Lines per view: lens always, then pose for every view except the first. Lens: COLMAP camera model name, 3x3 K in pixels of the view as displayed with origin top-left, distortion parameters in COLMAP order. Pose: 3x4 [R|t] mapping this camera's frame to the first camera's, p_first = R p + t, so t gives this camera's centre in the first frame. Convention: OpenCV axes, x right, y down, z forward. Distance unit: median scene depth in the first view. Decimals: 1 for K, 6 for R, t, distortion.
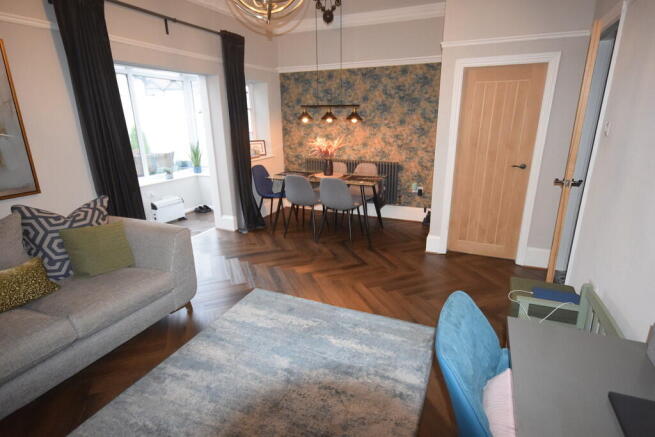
lens RADIAL K [[353.0, 0, 327.5], [0, 353.0, 220.2], [0, 0, 1]] dist [0.020312, -0.004032]
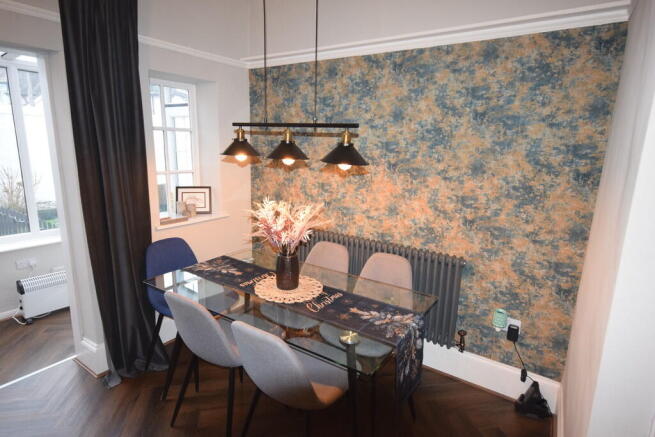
lens RADIAL K [[353.0, 0, 329.8], [0, 353.0, 216.9], [0, 0, 1]] dist [0.020312, -0.004032]
pose [[0.981747, 0.074545, -0.174973, 0.111207], [-0.088173, 0.993540, -0.071438, -0.169607], [0.168517, 0.085562, 0.981978, 0.537393]]
